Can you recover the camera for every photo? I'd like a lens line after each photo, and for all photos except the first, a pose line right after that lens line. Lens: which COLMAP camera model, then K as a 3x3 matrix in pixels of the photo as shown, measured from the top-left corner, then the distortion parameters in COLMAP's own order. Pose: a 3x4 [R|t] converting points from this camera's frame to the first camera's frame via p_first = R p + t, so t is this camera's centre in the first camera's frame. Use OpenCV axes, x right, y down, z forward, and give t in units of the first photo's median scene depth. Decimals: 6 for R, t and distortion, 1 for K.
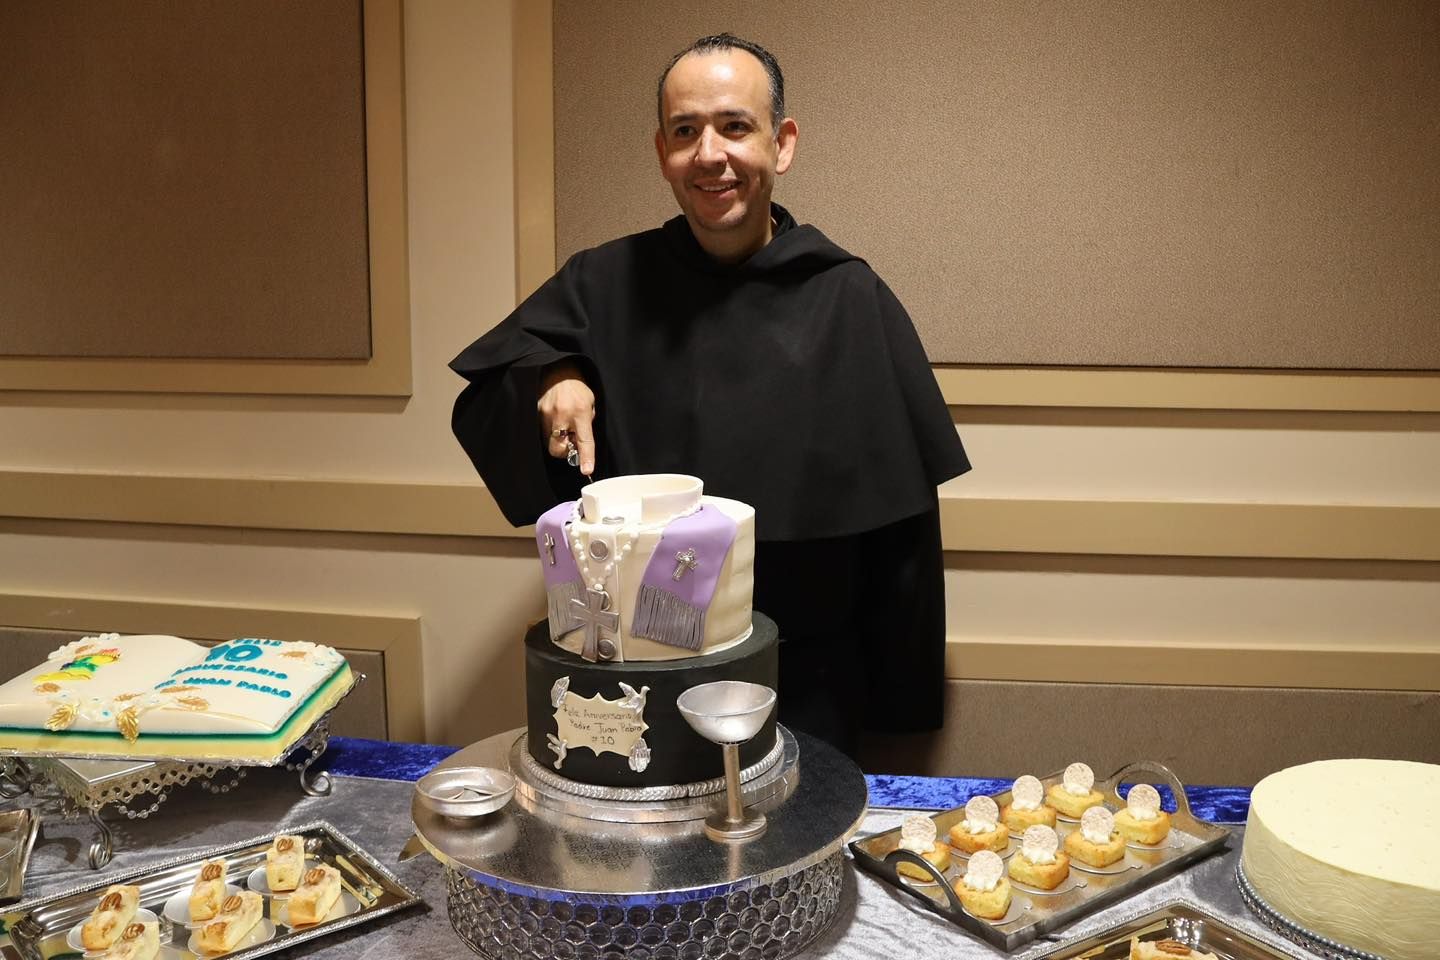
lens RADIAL K [[1317.3, 0, 720.0], [0, 1317.3, 480.0], [0, 0, 1]] dist [-0.175723, 0.249538]
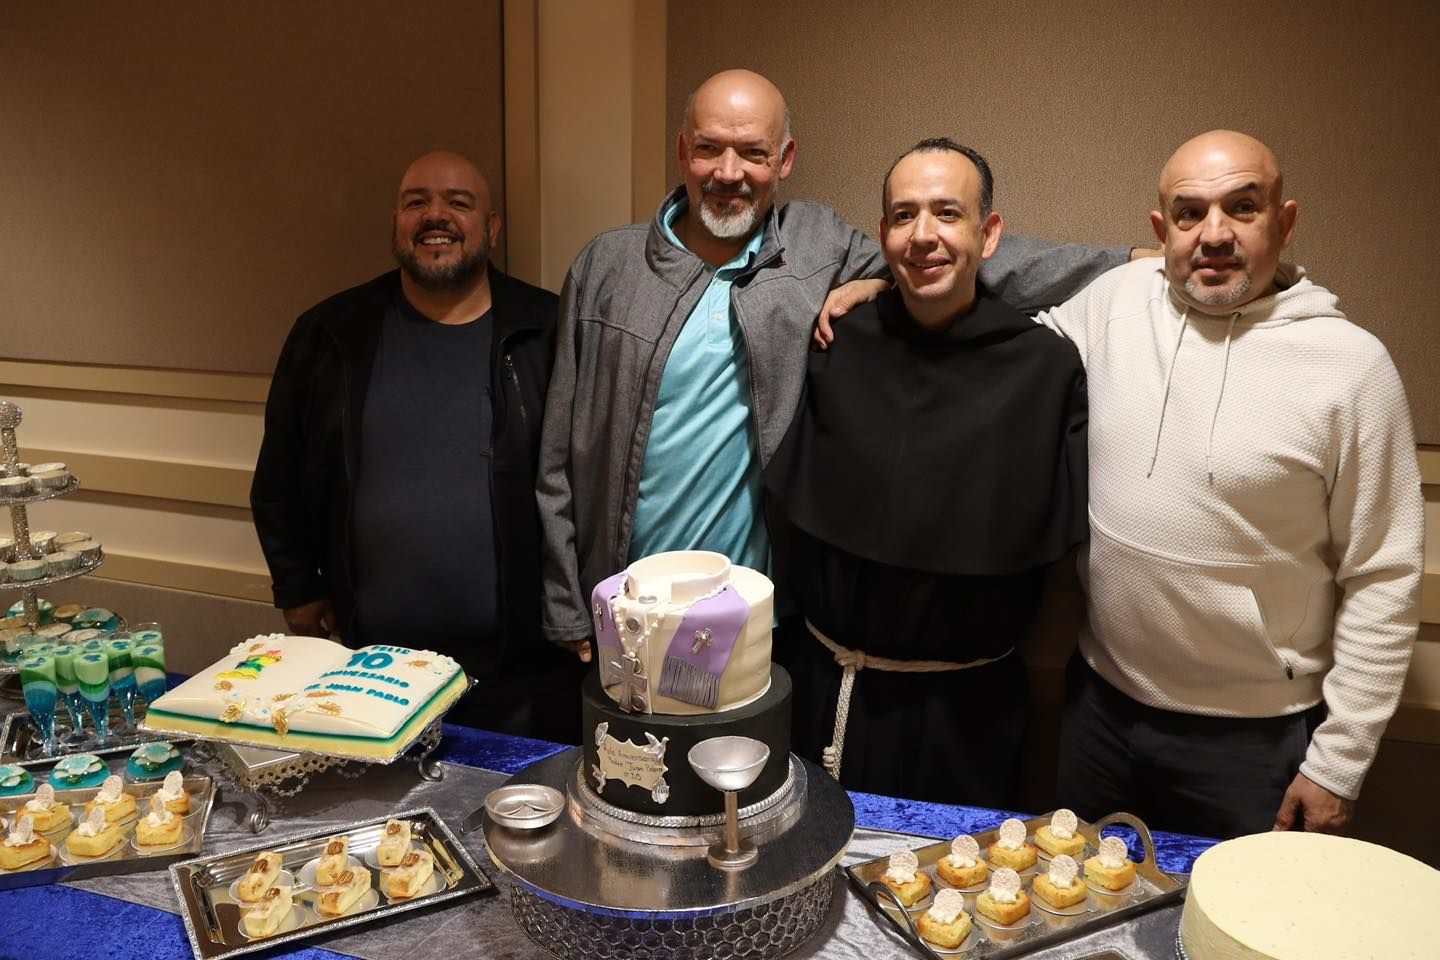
lens RADIAL K [[1317.3, 0, 720.0], [0, 1317.3, 480.0], [0, 0, 1]] dist [-0.175723, 0.249538]
pose [[0.985114, 0.045870, -0.165667, 0.174601], [-0.033715, 0.996579, 0.075452, -0.167141], [0.168561, -0.068744, 0.983291, -0.172120]]
